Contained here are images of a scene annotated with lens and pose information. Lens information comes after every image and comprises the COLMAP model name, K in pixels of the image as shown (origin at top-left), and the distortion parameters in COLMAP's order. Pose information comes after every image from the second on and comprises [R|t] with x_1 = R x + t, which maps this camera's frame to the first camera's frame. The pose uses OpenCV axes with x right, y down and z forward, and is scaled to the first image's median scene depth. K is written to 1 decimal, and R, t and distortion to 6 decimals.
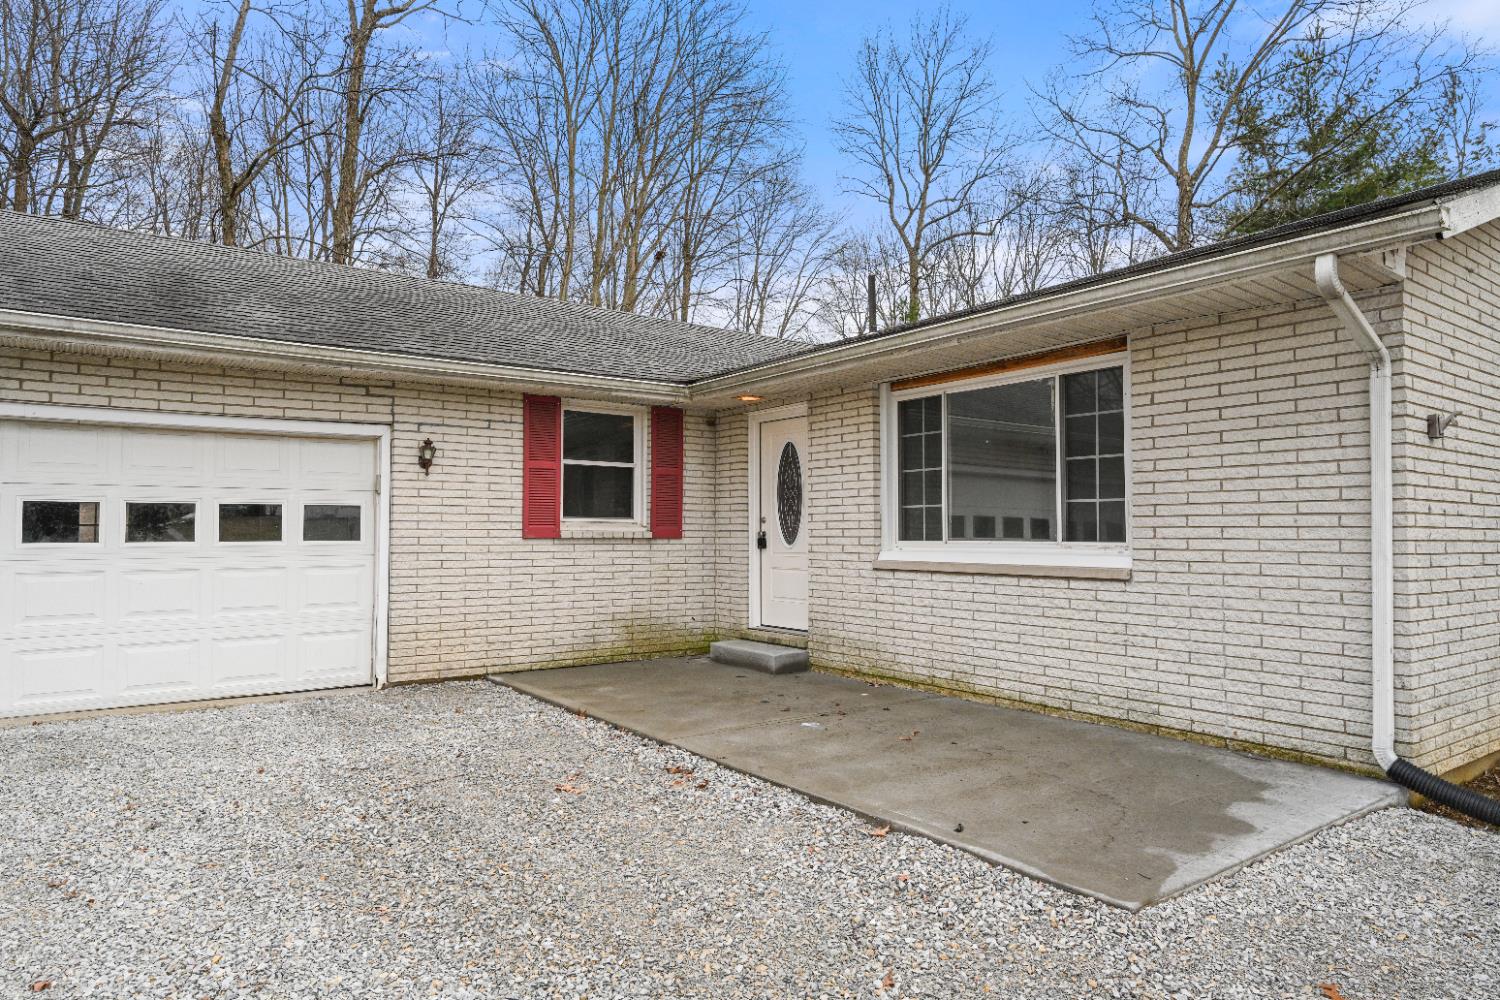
lens RADIAL K [[926.0, 0, 747.1], [0, 926.0, 495.7], [0, 0, 1]] dist [-0.004888, 0.000398]
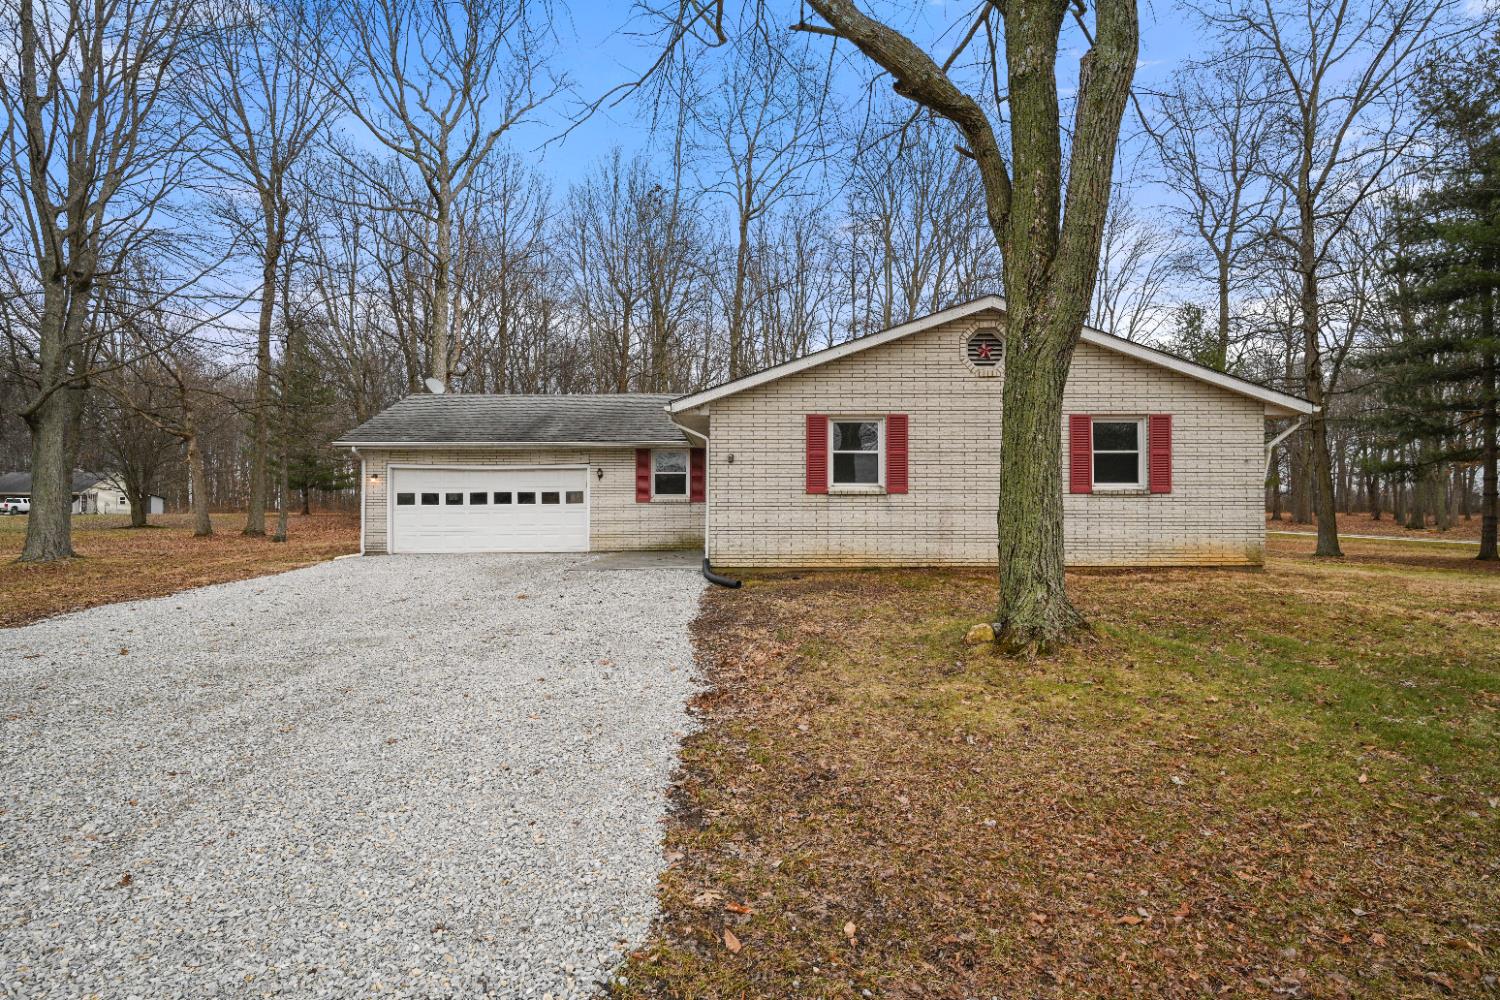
lens RADIAL K [[795.3, 0, 751.9], [0, 795.3, 505.8], [0, 0, 1]] dist [0.005628, 0.000274]
pose [[0.803340, -0.014188, -0.595351, 1.320363], [0.032576, 0.999266, 0.020142, 0.019137], [0.594628, -0.035575, 0.803213, -0.635638]]
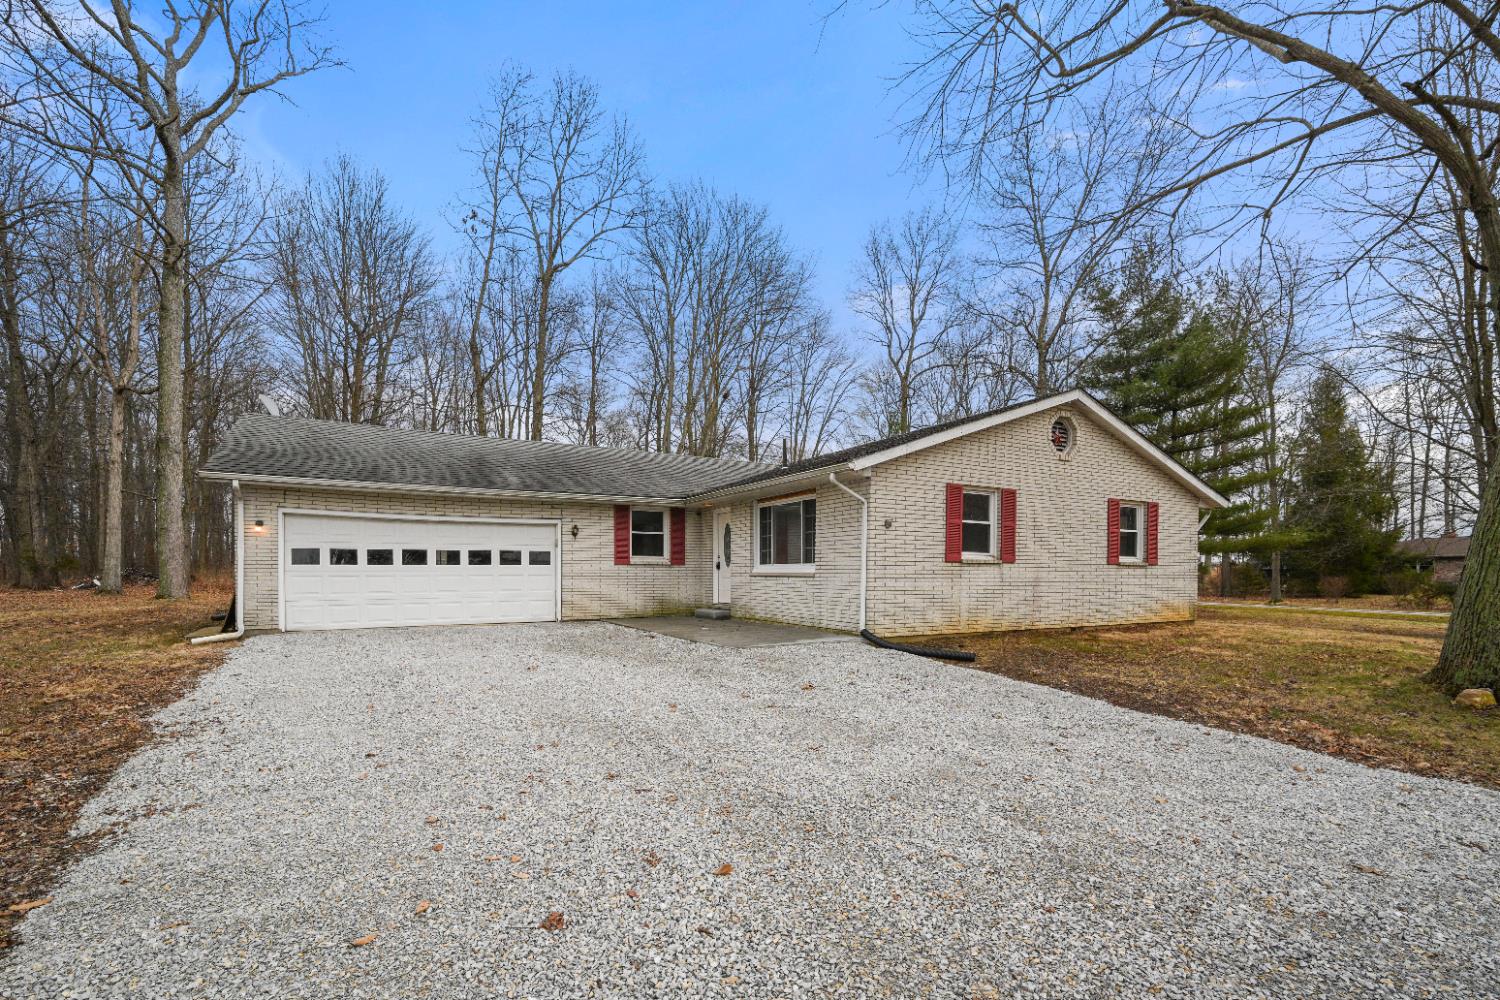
lens RADIAL K [[697.4, 0, 750.4], [0, 697.4, 579.9], [0, 0, 1]] dist [-0.002052, -0.000308]
pose [[0.992812, 0.000645, -0.119680, 0.308549], [0.005749, 0.998574, 0.053066, -0.007948], [0.119544, -0.053373, 0.991393, -0.723335]]
